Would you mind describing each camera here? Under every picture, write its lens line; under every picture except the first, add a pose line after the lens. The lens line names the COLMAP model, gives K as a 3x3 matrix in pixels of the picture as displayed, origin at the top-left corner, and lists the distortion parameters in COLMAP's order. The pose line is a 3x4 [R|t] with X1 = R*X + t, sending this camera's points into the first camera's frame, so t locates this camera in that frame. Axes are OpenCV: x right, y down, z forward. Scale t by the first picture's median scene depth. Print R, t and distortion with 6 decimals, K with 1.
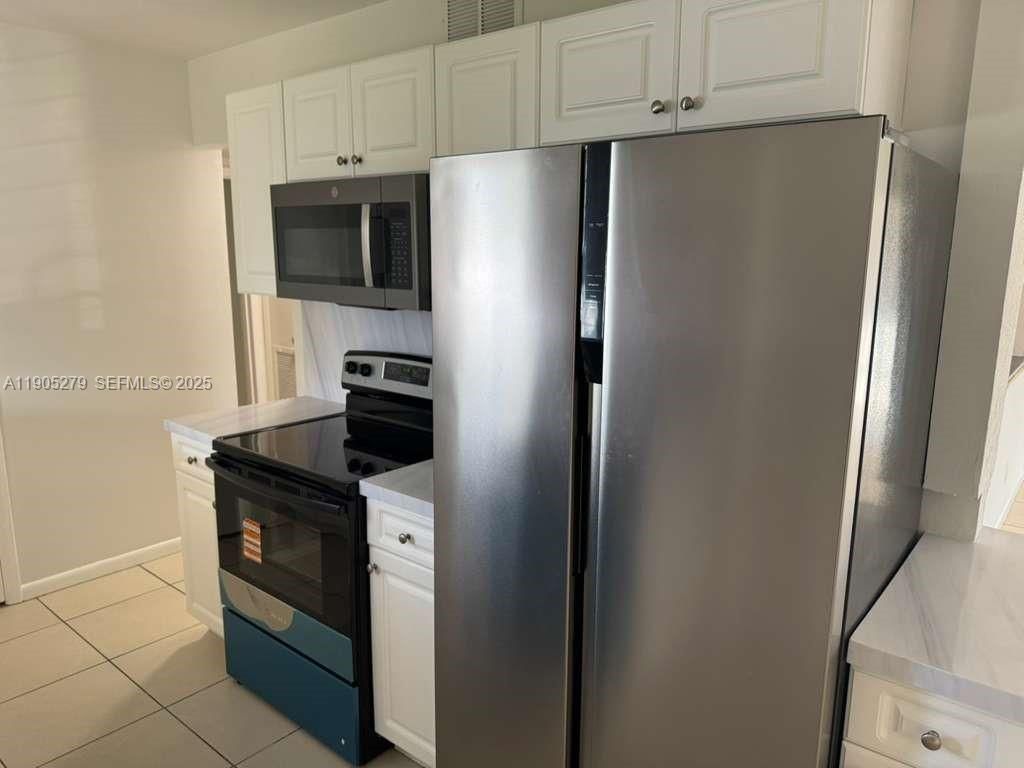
lens RADIAL K [[724.9, 0, 513.4], [0, 724.9, 380.7], [0, 0, 1]] dist [0.011764, -0.023090]
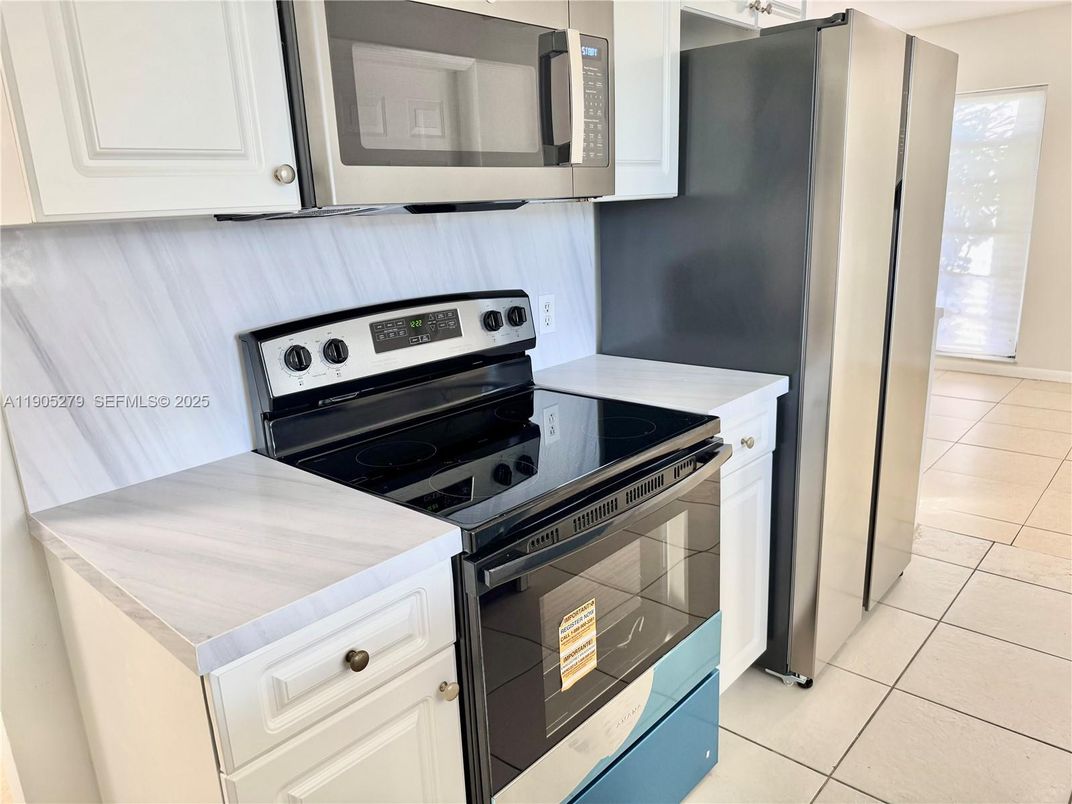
lens RADIAL K [[758.9, 0, 537.4], [0, 758.9, 409.0], [0, 0, 1]] dist [0.011764, -0.023090]
pose [[0.061298, -0.270889, 0.960657, -0.839431], [0.228554, 0.940704, 0.250679, -0.091143], [-0.971600, 0.204195, 0.119576, 0.908345]]
